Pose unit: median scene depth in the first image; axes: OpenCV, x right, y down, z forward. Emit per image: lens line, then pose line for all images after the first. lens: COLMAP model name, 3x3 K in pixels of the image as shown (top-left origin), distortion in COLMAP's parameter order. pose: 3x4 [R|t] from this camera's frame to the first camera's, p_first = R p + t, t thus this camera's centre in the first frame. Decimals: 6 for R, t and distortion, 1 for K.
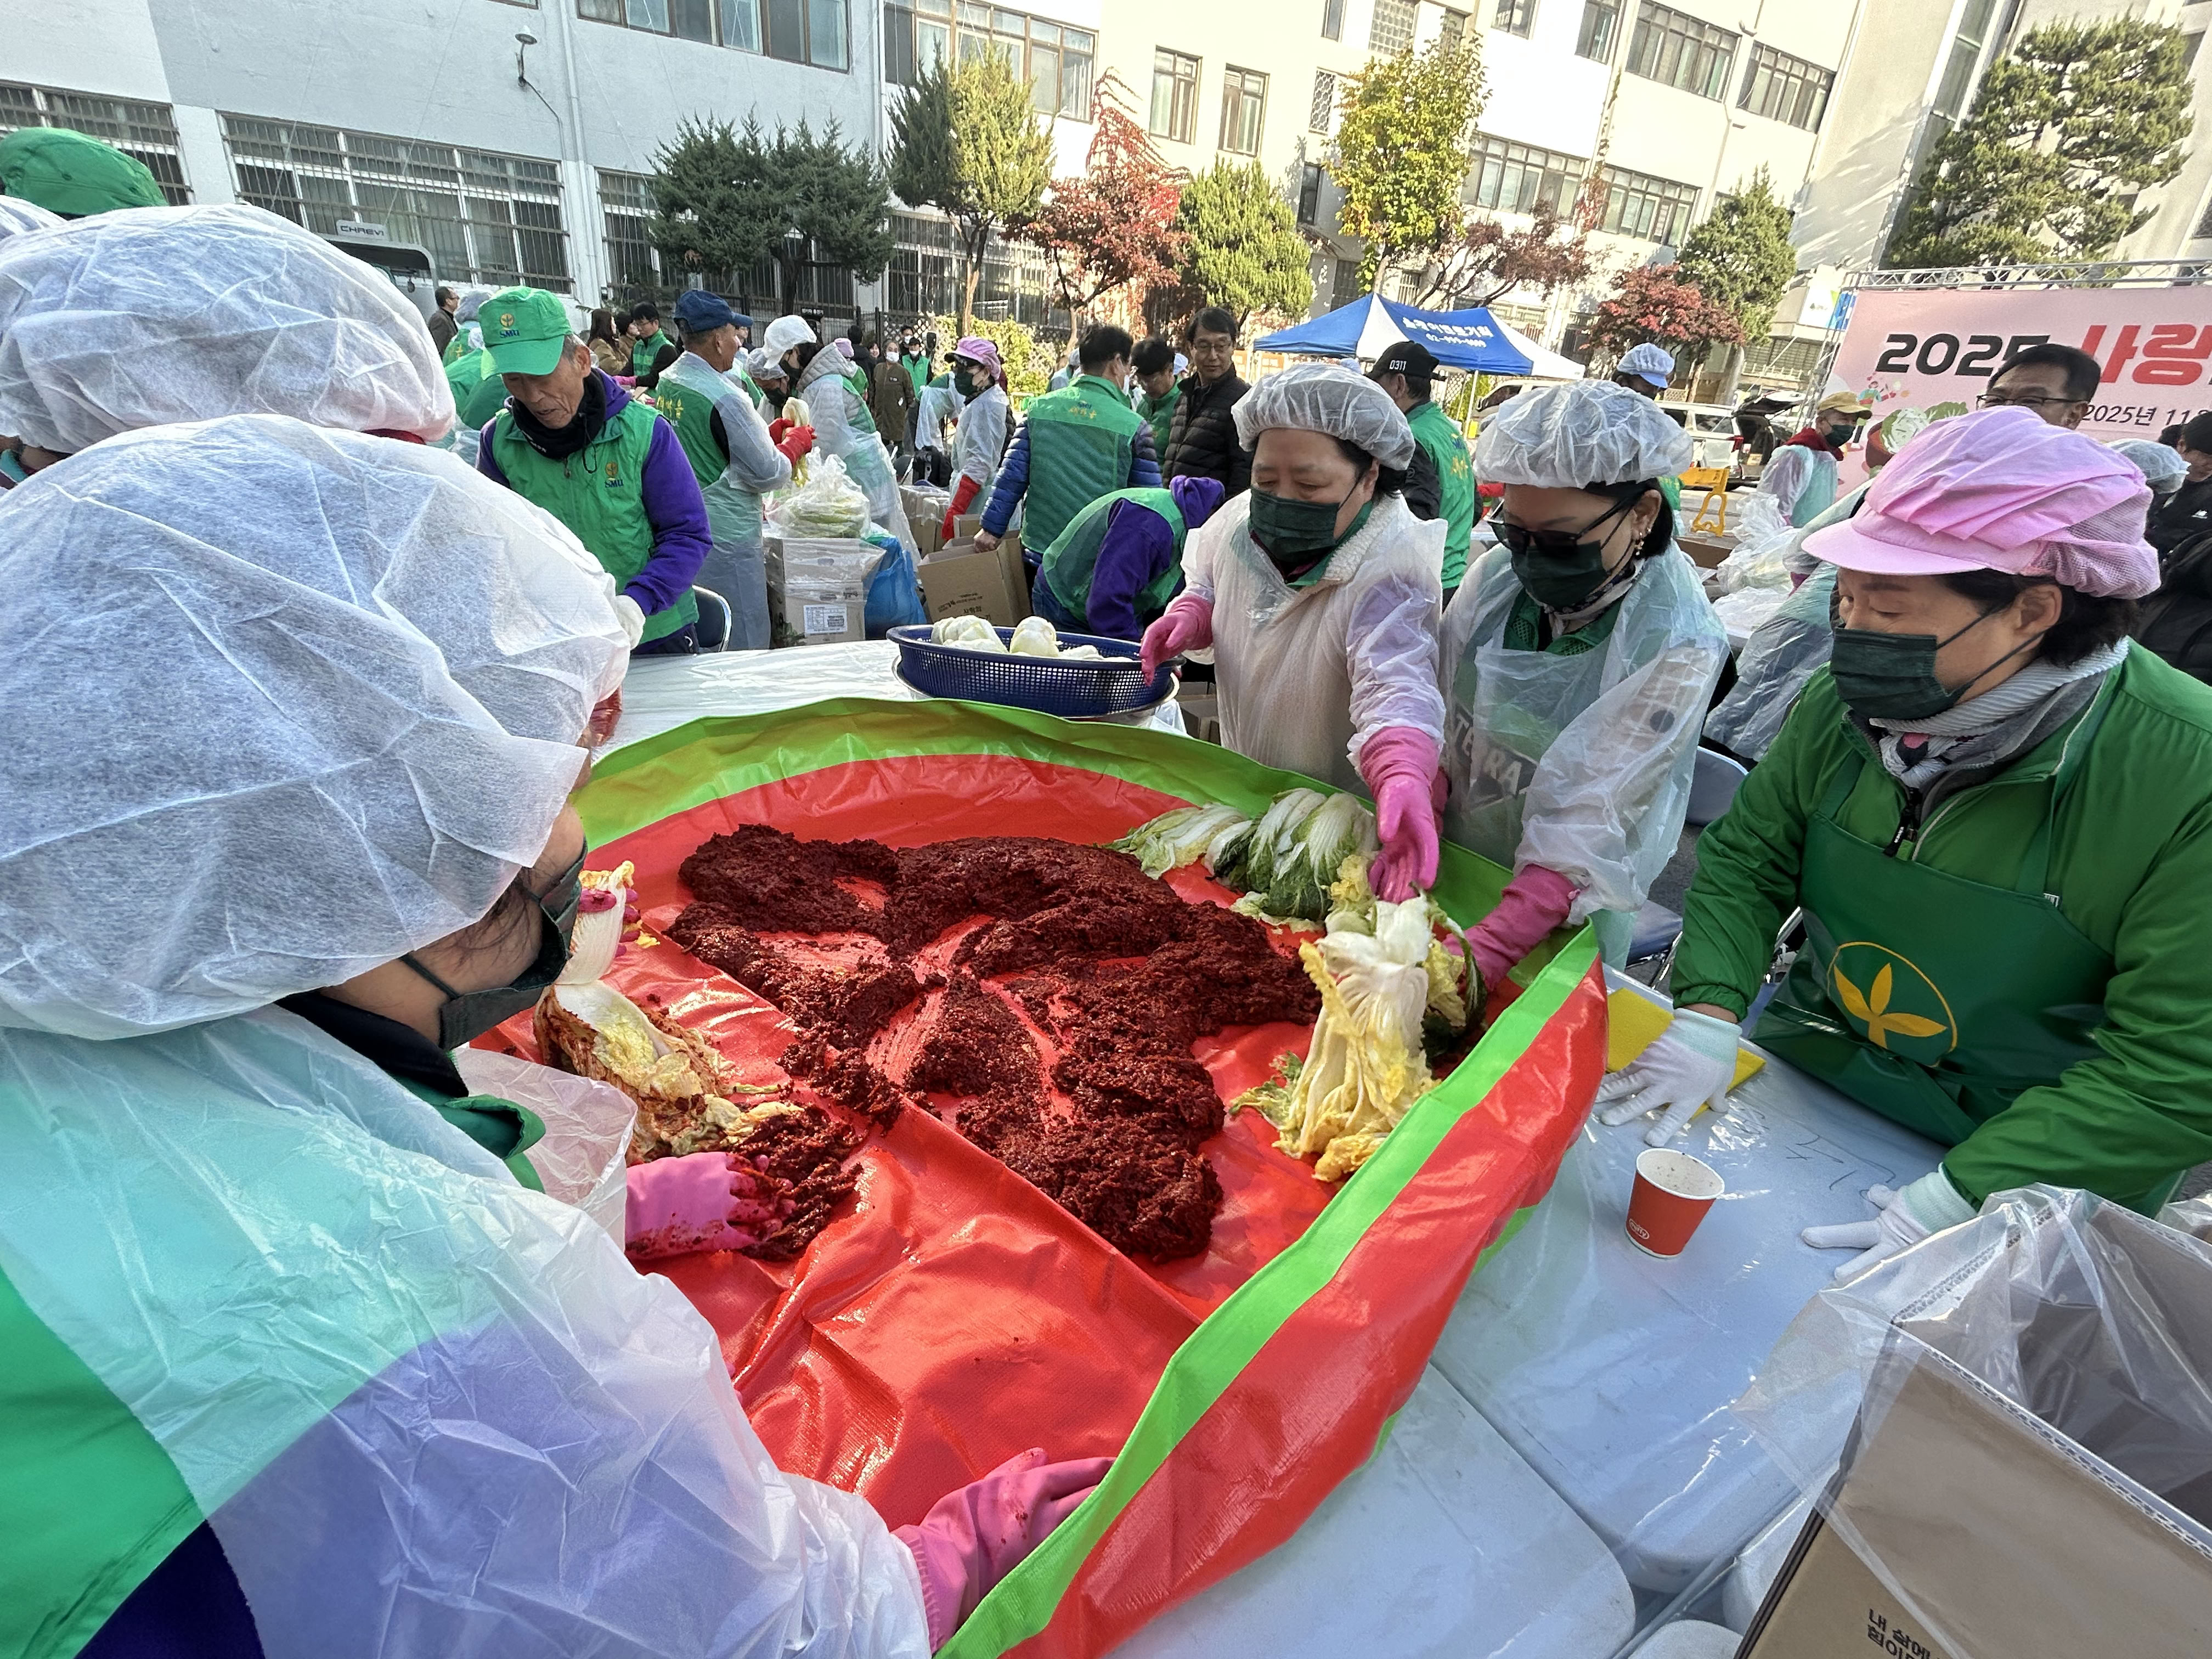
lens RADIAL K [[1005.0, 0, 1104.7], [0, 1005.0, 823.7], [0, 0, 1]] dist [0.000522, 0.000049]
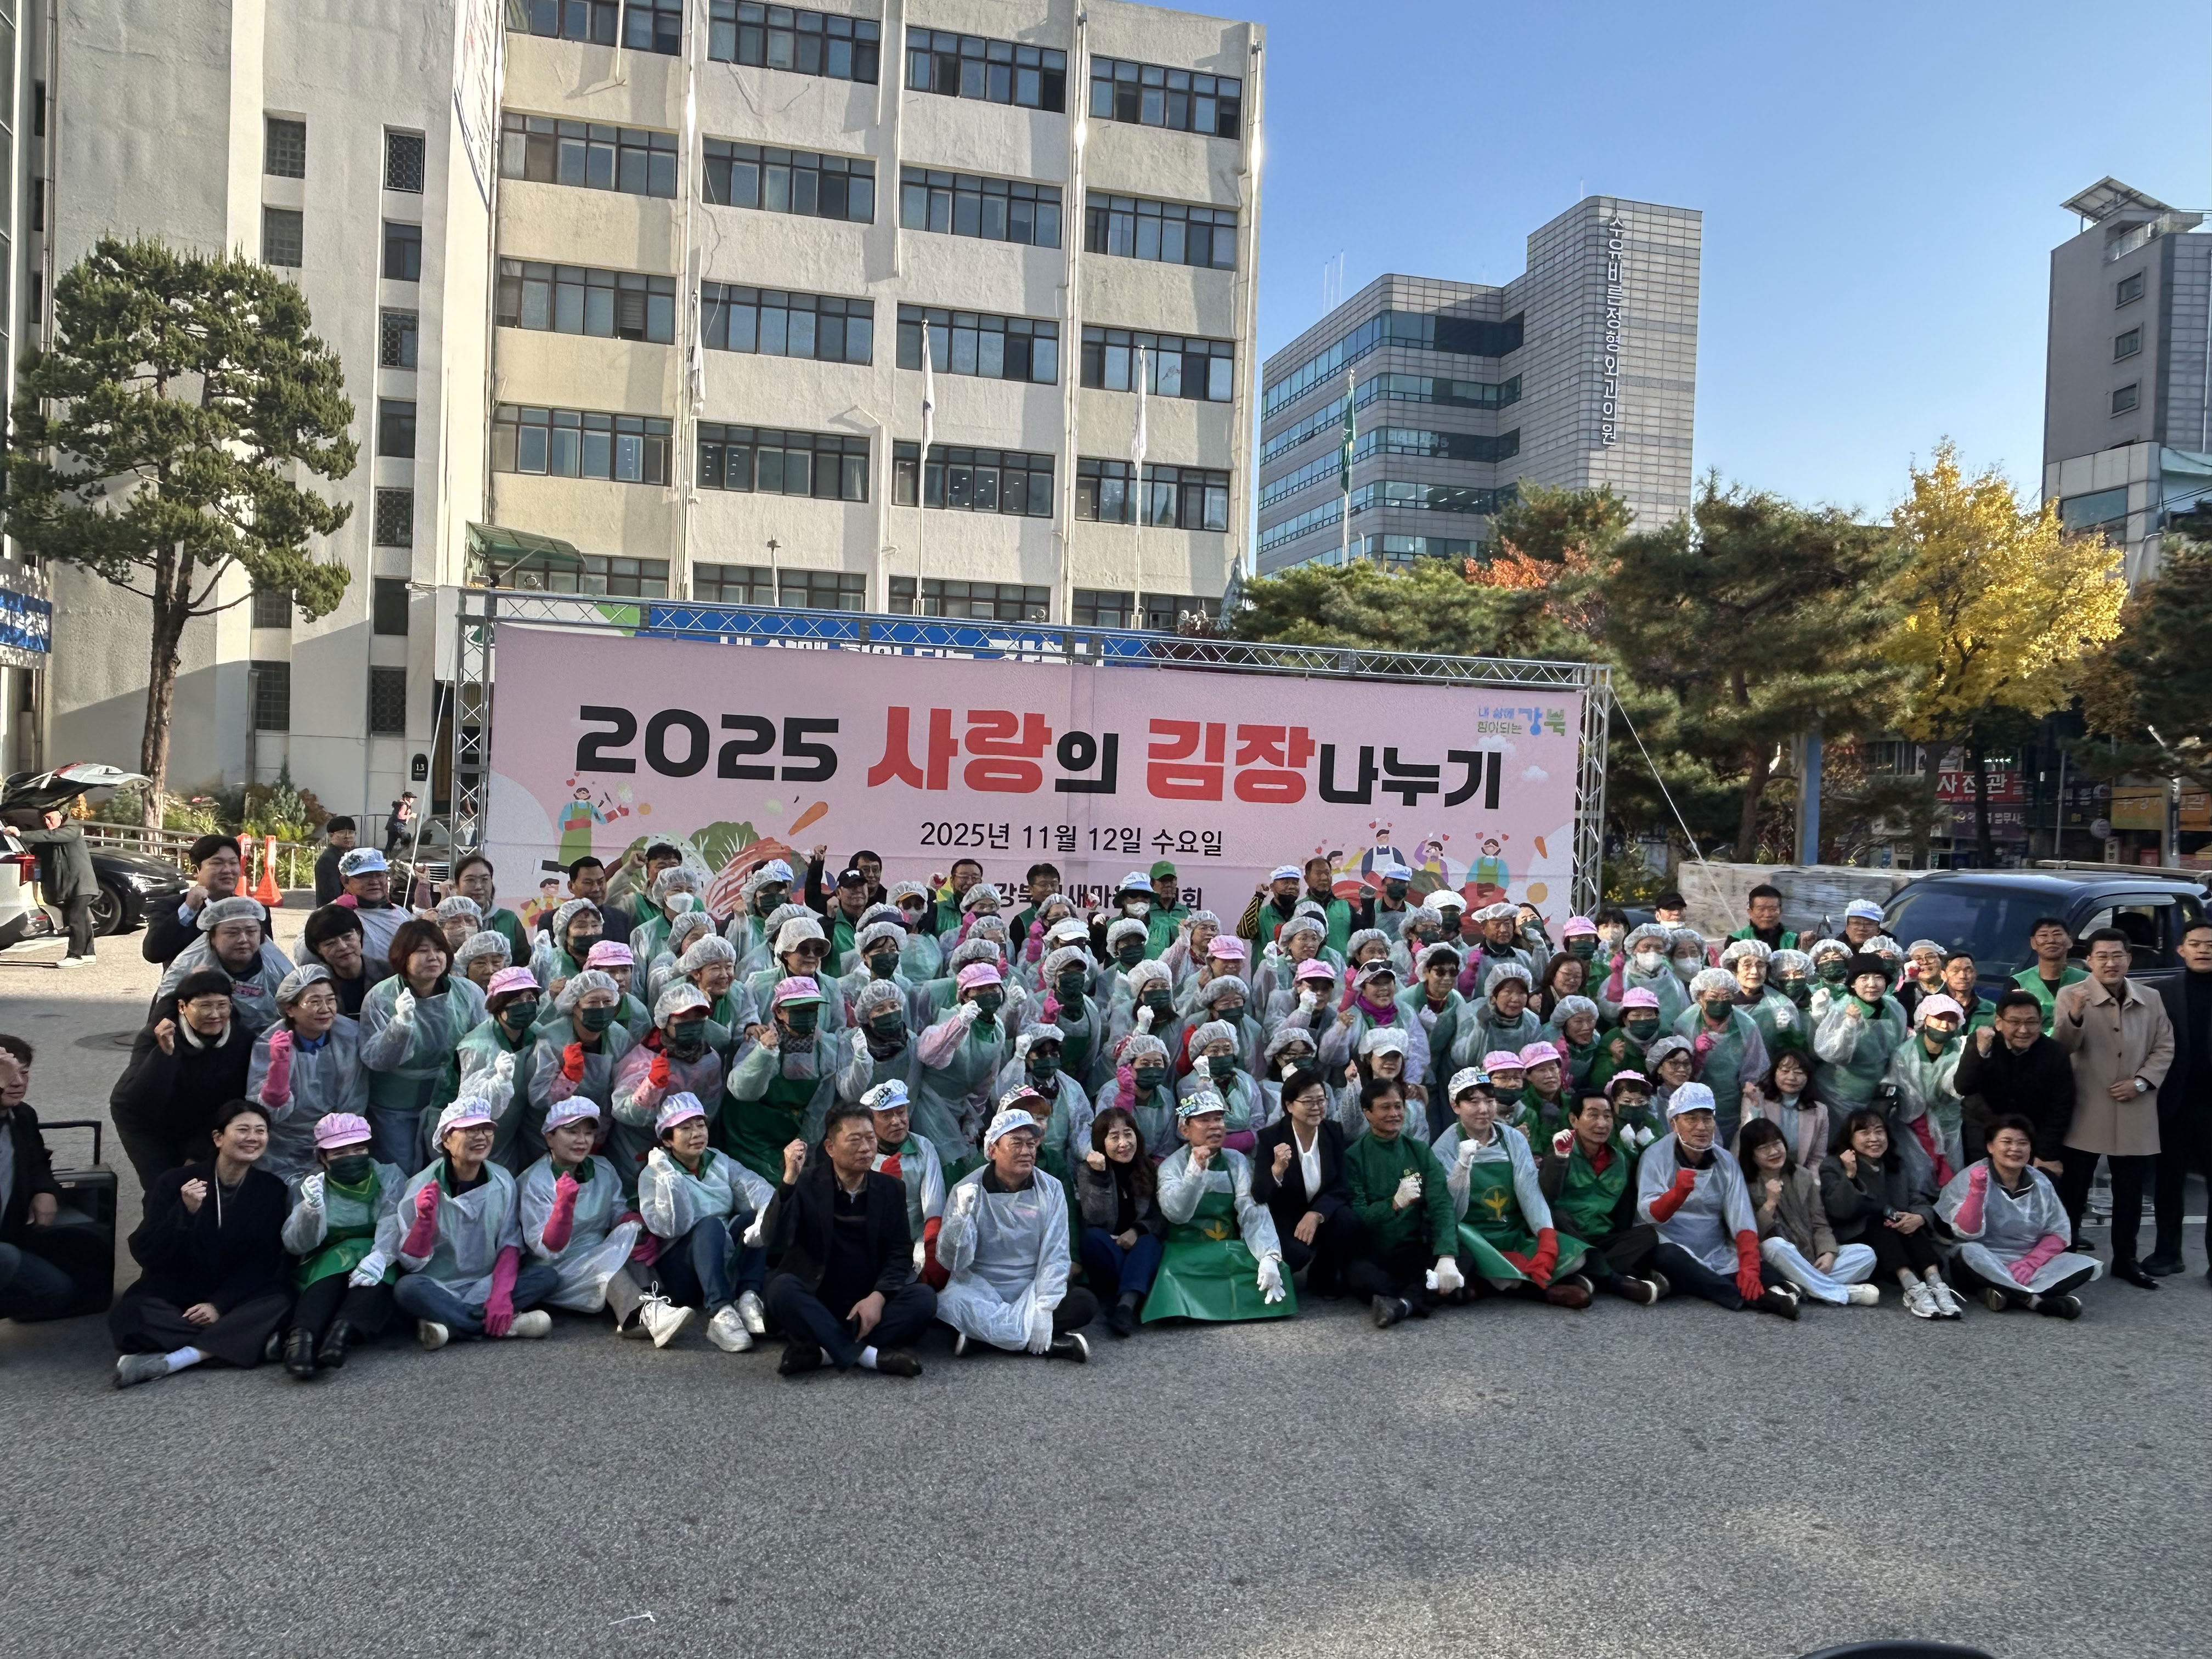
lens RADIAL K [[1609.3, 0, 1109.2], [0, 1609.3, 836.9], [0, 0, 1]] dist [-0.002057, -0.000526]
pose [[0.213022, -0.085321, 0.973315, 0.009678], [0.382305, 0.924033, -0.002671, -0.191073], [-0.899147, 0.372672, 0.229458, 0.353783]]
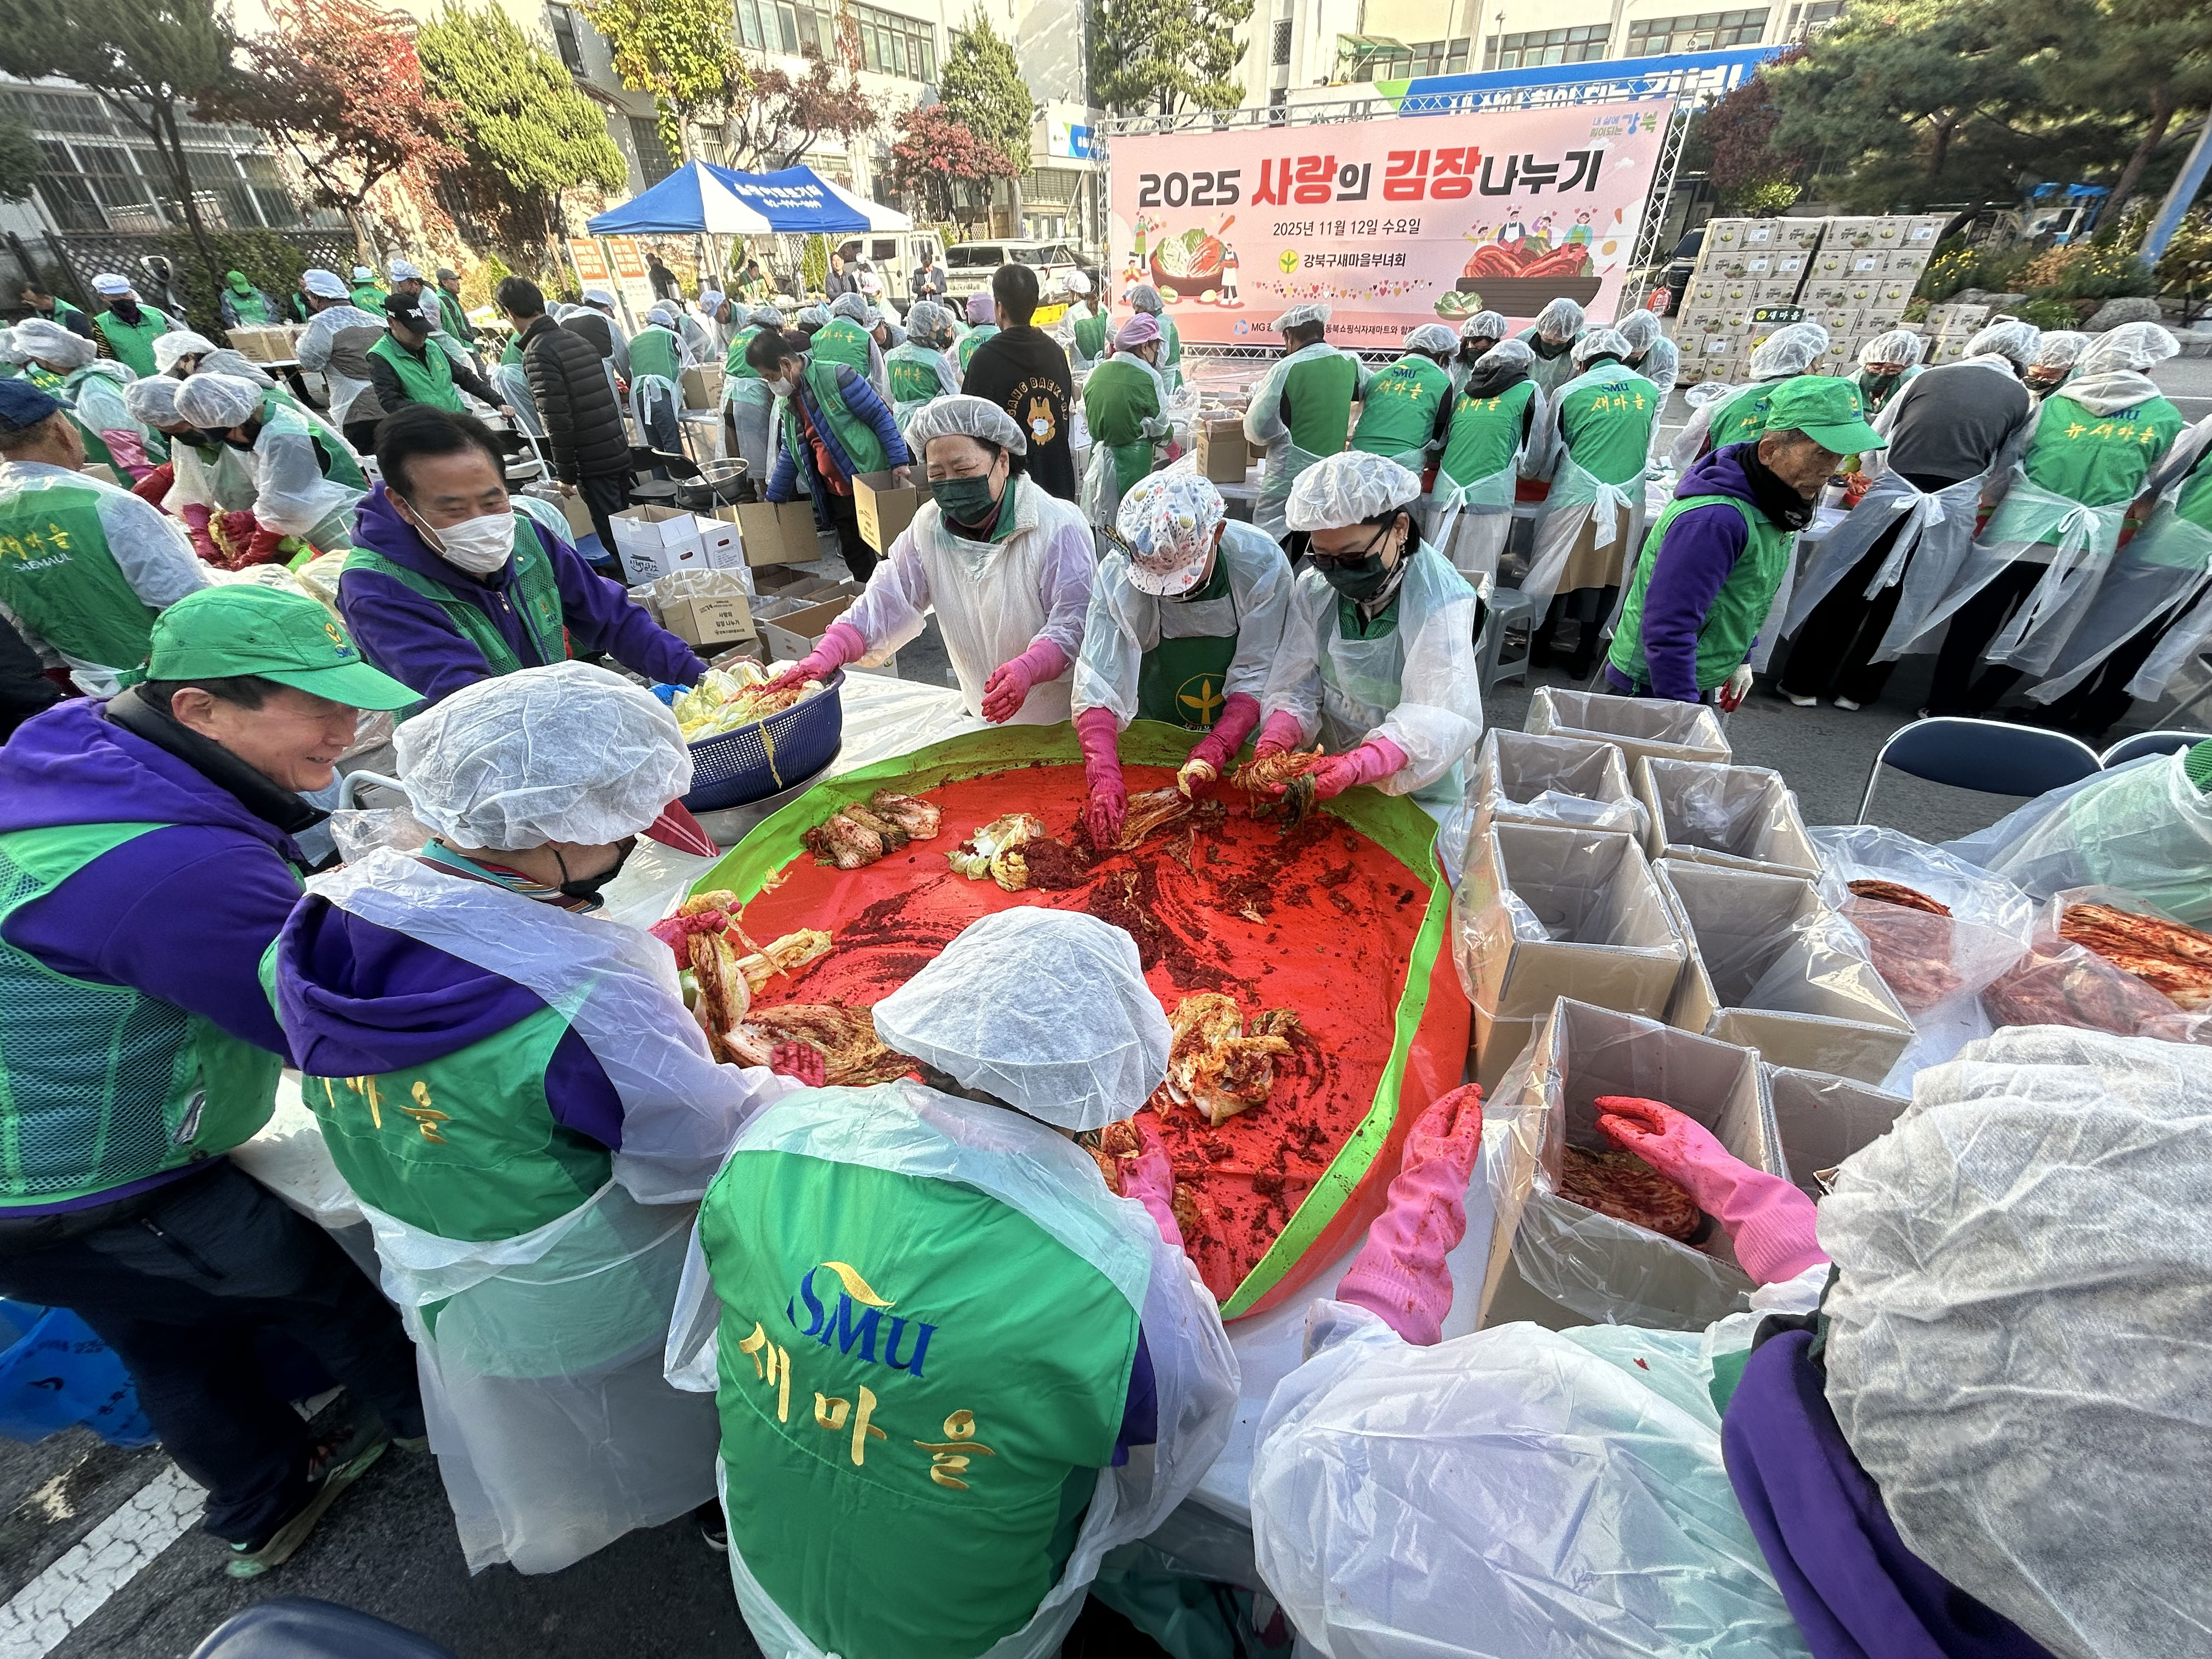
lens RADIAL K [[889.3, 0, 1104.5], [0, 889.3, 817.4], [0, 0, 1]] dist [0.004373, 0.000907]
pose [[0.808237, -0.395582, 0.436196, -0.037420], [0.313766, 0.916145, 0.249459, -0.025003], [-0.498300, -0.064759, 0.864582, 0.002342]]
